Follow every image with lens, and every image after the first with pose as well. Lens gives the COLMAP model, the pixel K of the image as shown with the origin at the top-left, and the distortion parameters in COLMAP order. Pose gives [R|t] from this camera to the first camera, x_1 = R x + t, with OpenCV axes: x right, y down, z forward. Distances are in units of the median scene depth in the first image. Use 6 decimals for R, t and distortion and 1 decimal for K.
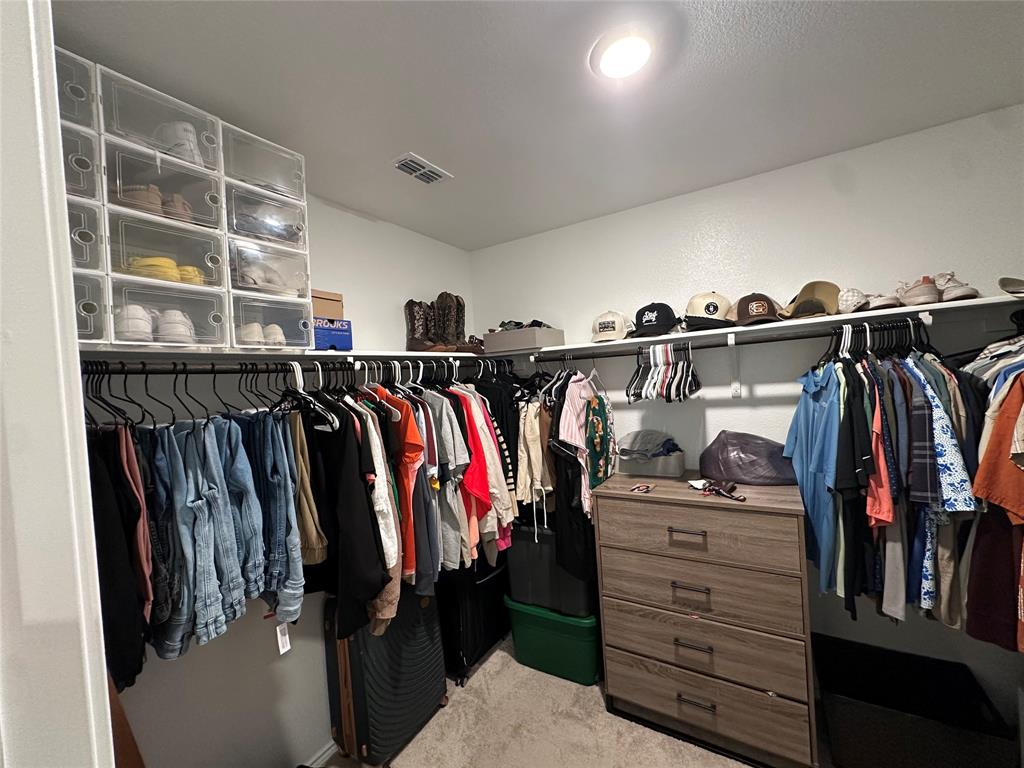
lens RADIAL K [[409.6, 0, 512.3], [0, 409.6, 385.0], [0, 0, 1]] dist [-0.002804, -0.000482]
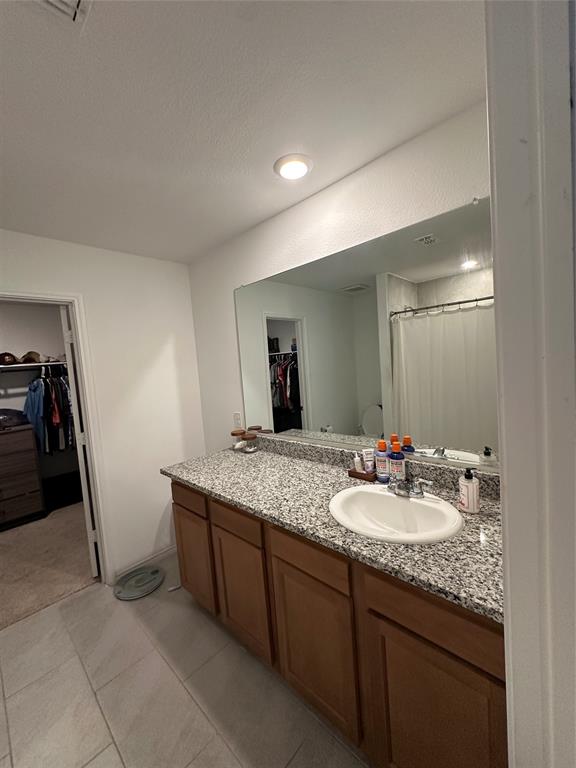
lens RADIAL K [[307.2, 0, 288.1], [0, 307.2, 384.6], [0, 0, 1]] dist [-0.002804, -0.000482]
pose [[0.221588, -0.018961, 0.974956, -1.000468], [0.079039, 0.996870, 0.001423, 0.128019], [-0.971932, 0.076745, 0.222393, -1.265431]]
